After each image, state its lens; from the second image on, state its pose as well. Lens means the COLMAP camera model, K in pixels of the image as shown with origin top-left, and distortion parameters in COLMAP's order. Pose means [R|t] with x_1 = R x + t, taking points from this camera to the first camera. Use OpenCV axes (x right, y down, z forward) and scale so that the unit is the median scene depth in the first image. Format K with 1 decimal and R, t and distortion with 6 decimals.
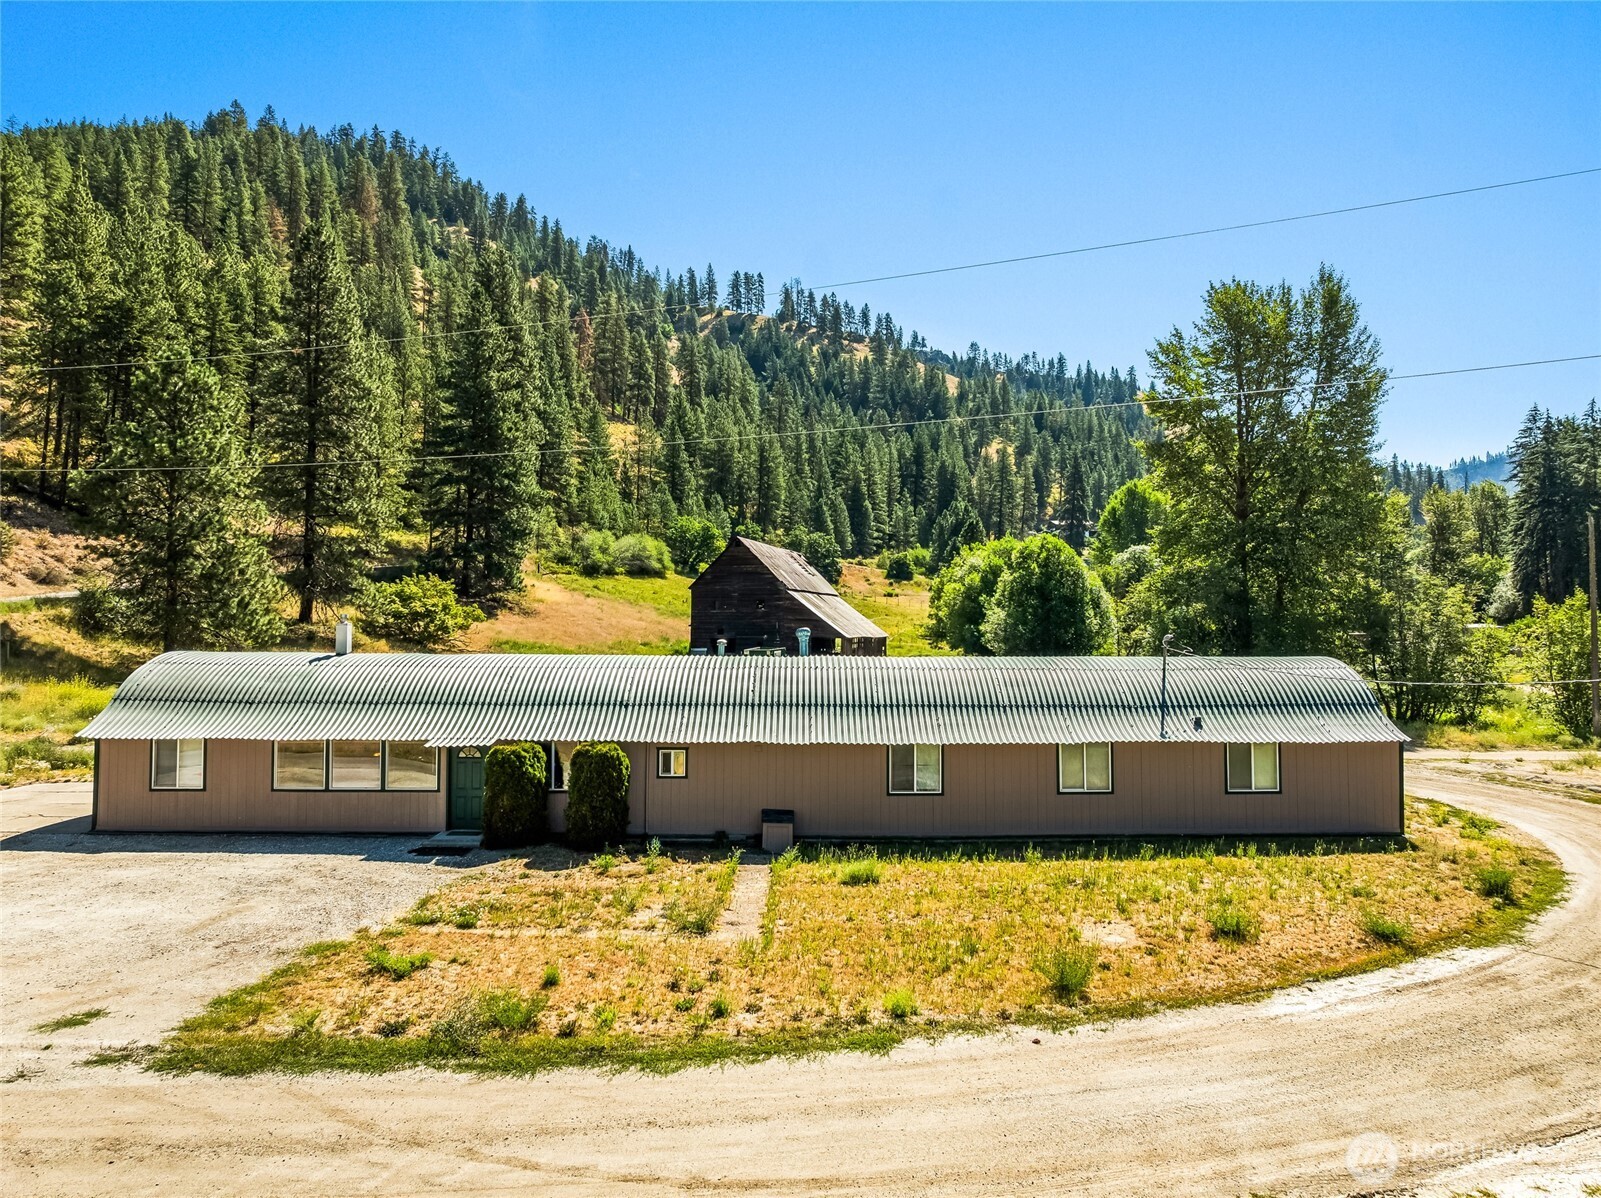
lens RADIAL K [[1121.3, 0, 801.7], [0, 1121.3, 585.3], [0, 0, 1]] dist [-0.042684, 0.012273]
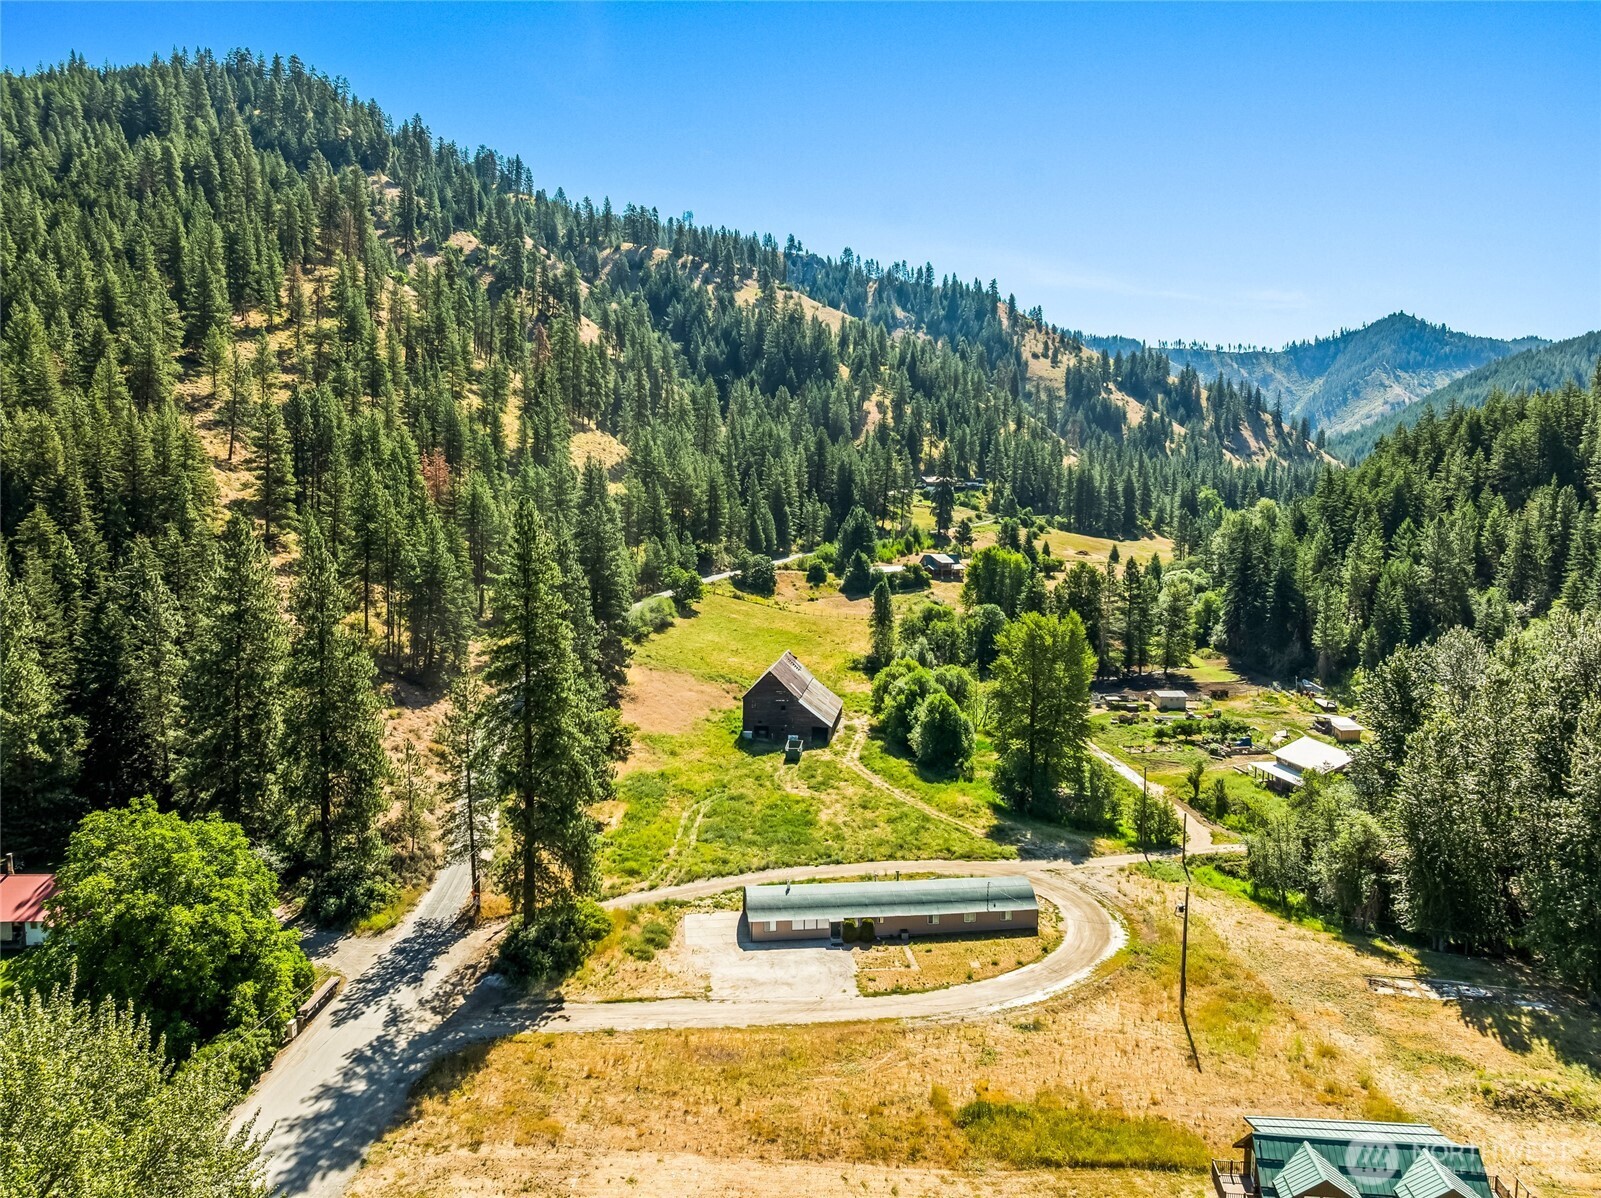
lens RADIAL K [[1121.3, 0, 809.5], [0, 1121.3, 589.3], [0, 0, 1]] dist [-0.042684, 0.012273]
pose [[0.991561, -0.010224, 0.129238, -0.025677], [-0.006744, 0.991468, 0.130176, -0.046360], [-0.129467, -0.129949, 0.983032, -0.085217]]
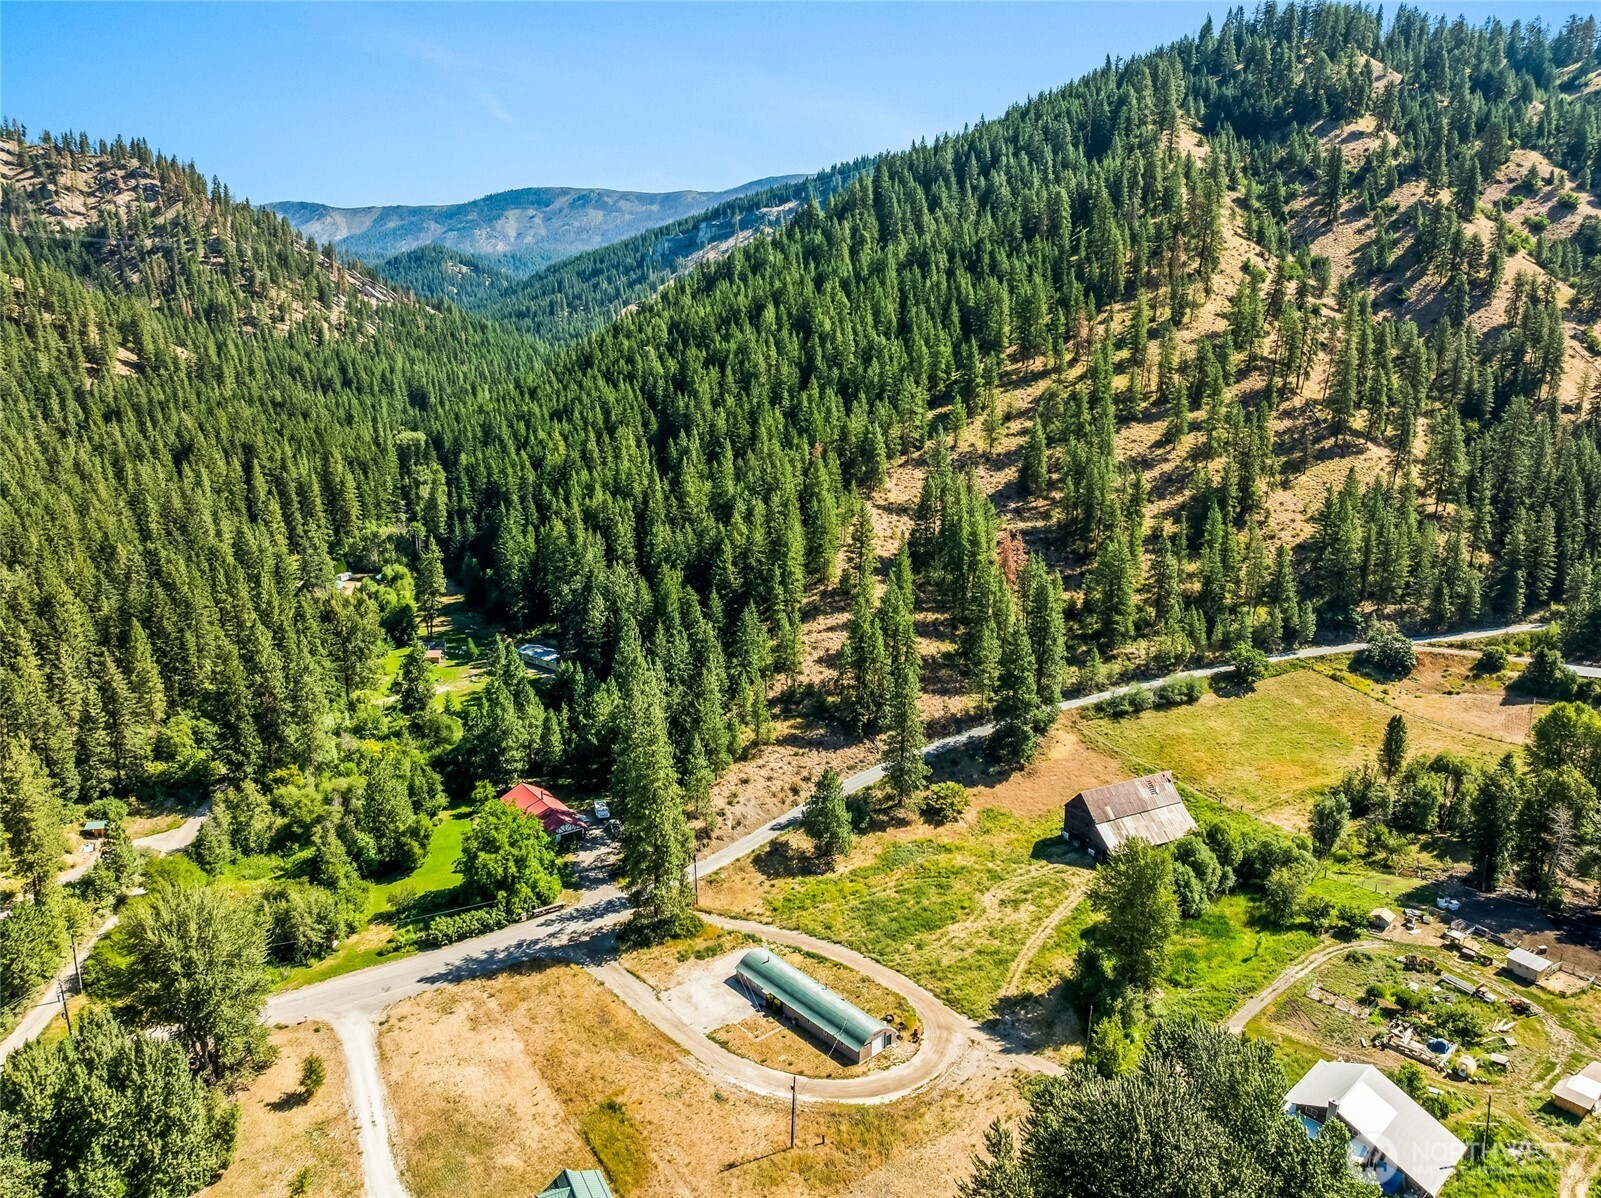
lens RADIAL K [[1121.3, 0, 815.3], [0, 1121.3, 596.0], [0, 0, 1]] dist [-0.042684, 0.012273]
pose [[0.663563, 0.173610, -0.727697, 0.125582], [0.028661, 0.966088, 0.256619, -0.111648], [0.747571, -0.191139, 0.636084, -0.077303]]
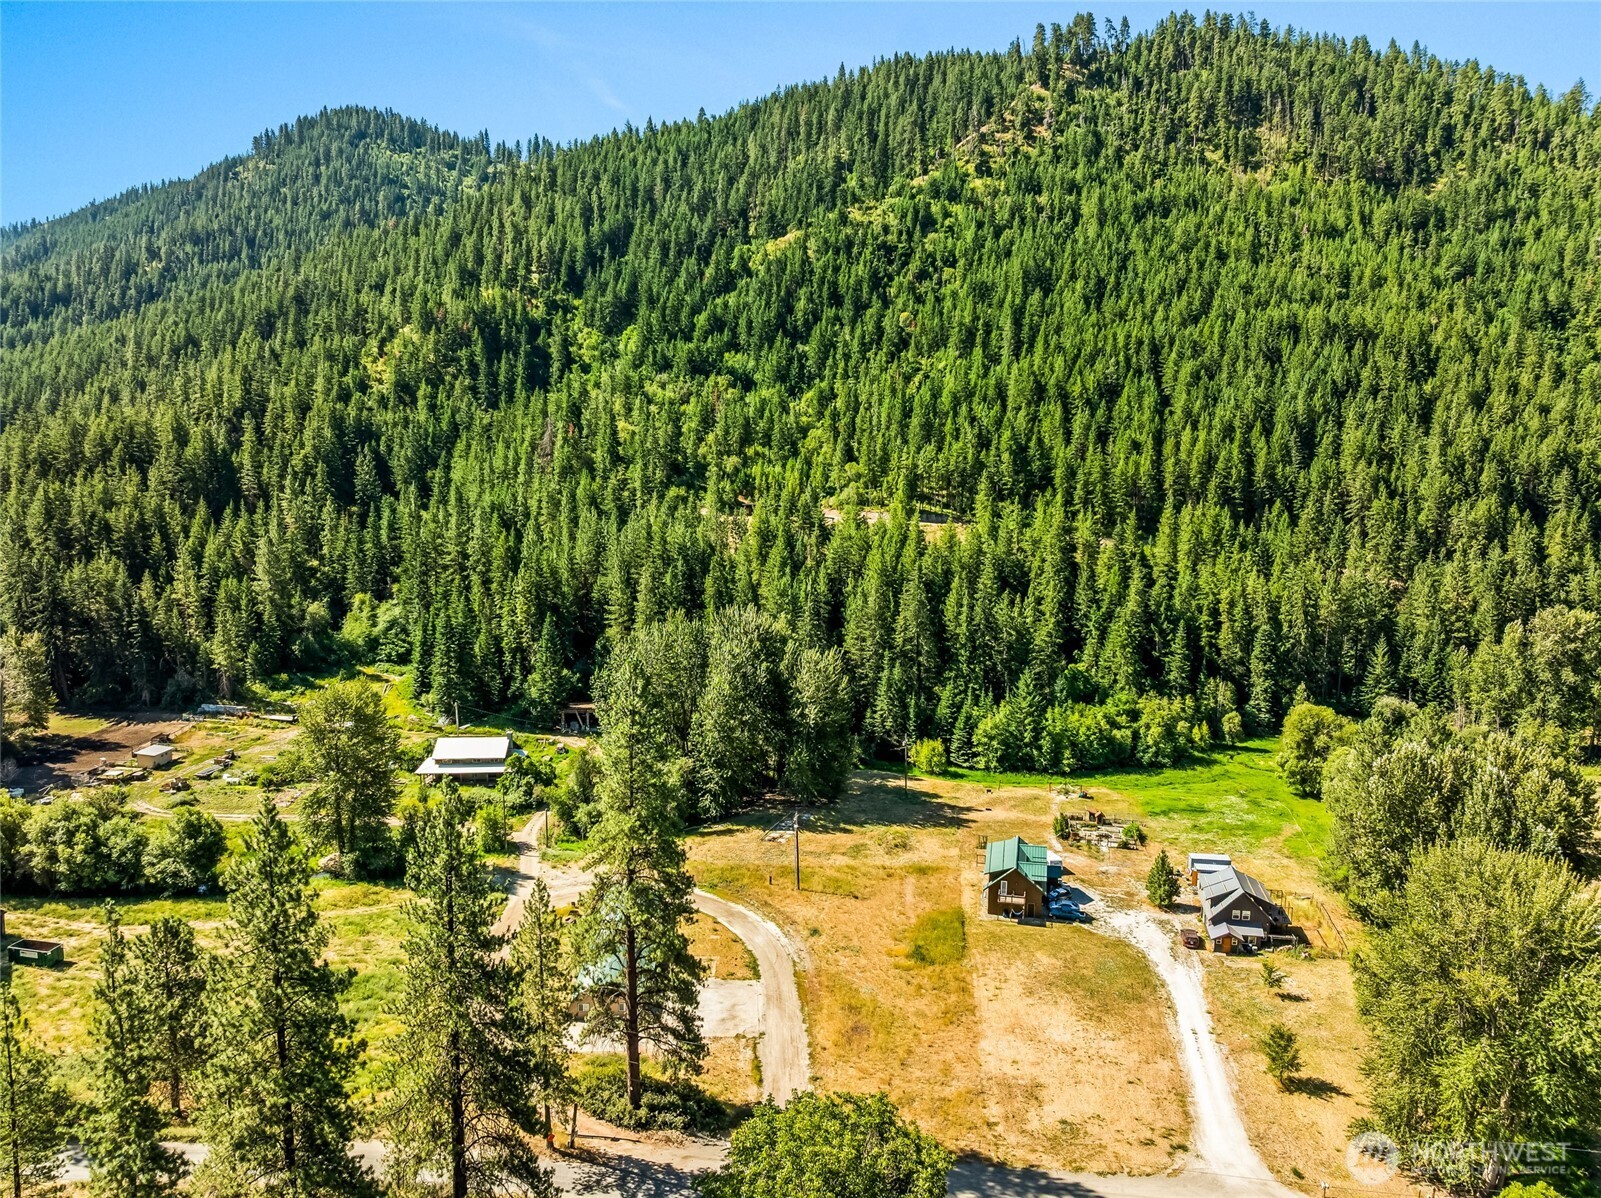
lens RADIAL K [[1121.3, 0, 796.0], [0, 1121.3, 608.8], [0, 0, 1]] dist [-0.042684, 0.012273]
pose [[-0.049904, -0.149181, 0.987550, -0.137888], [-0.049781, 0.987924, 0.146722, -0.060748], [-0.997513, -0.041839, -0.056727, 0.017867]]
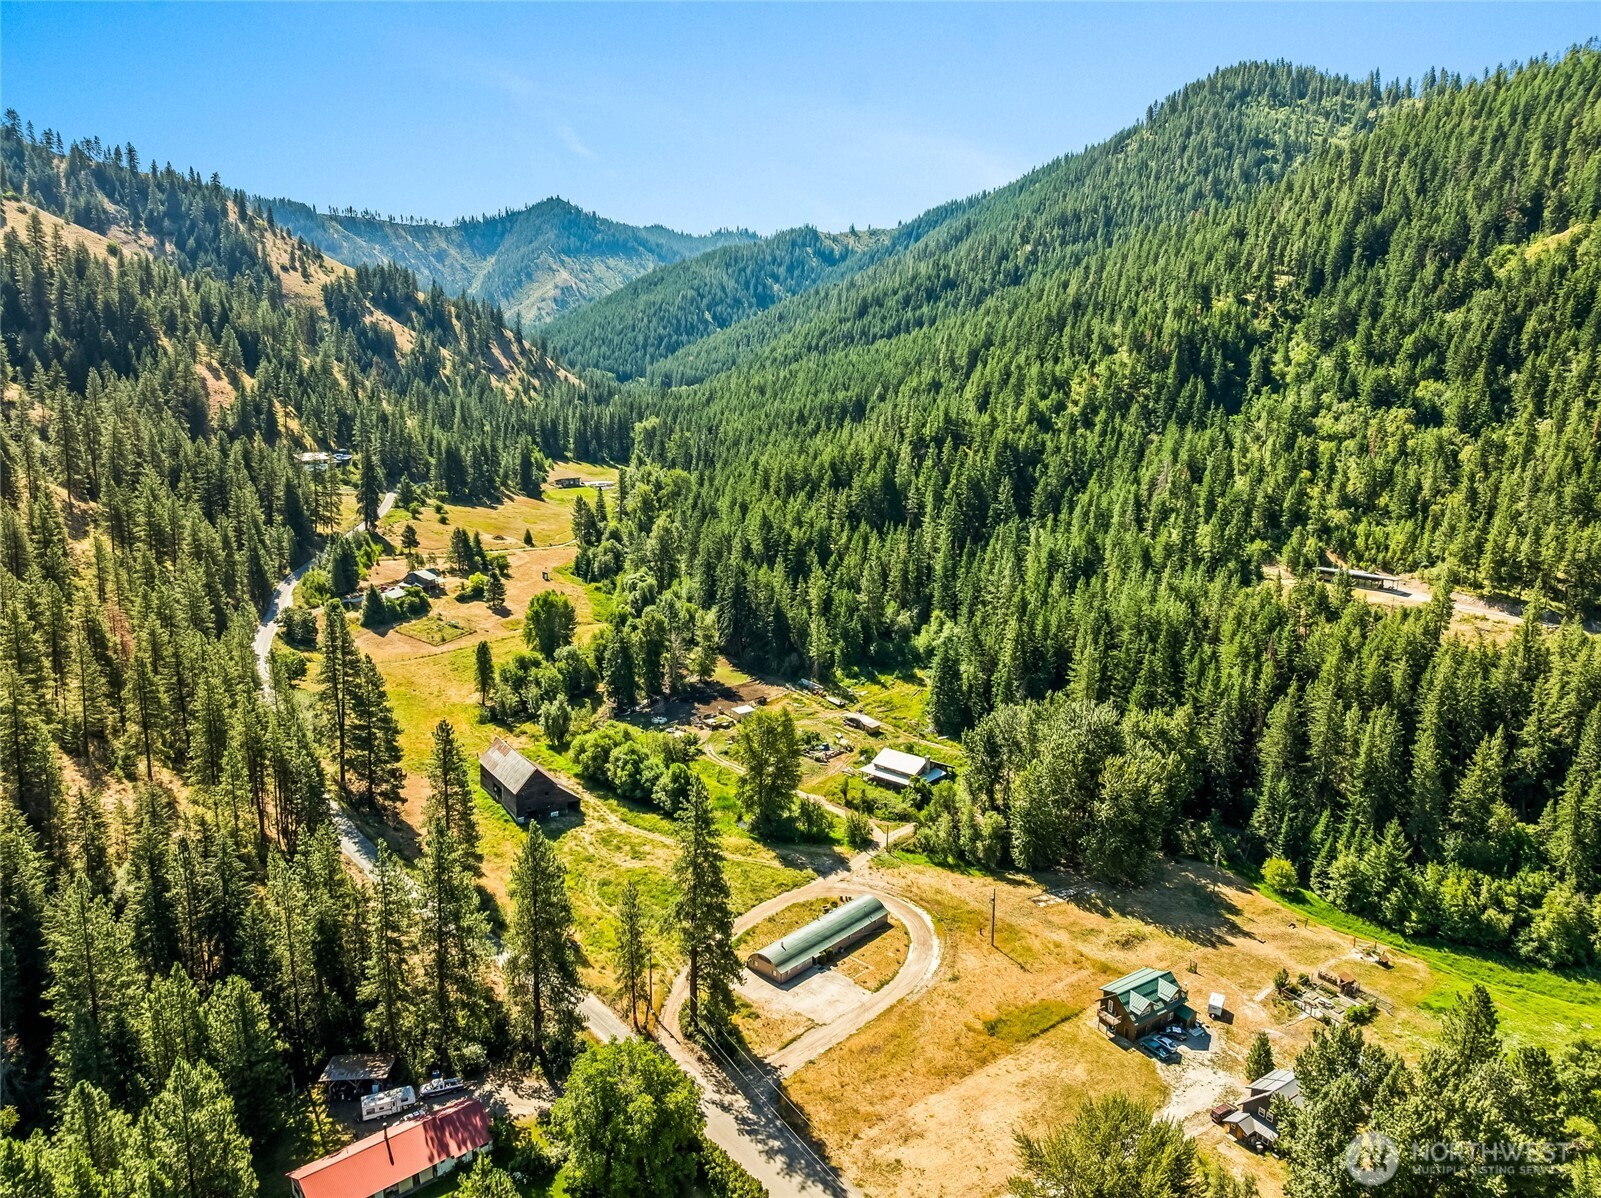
lens RADIAL K [[1121.3, 0, 799.7], [0, 1121.3, 594.8], [0, 0, 1]] dist [-0.042684, 0.012273]
pose [[0.666298, -0.149541, 0.730538, -0.149908], [-0.045769, 0.969637, 0.240228, -0.109774], [-0.744280, -0.193500, 0.639222, -0.090213]]
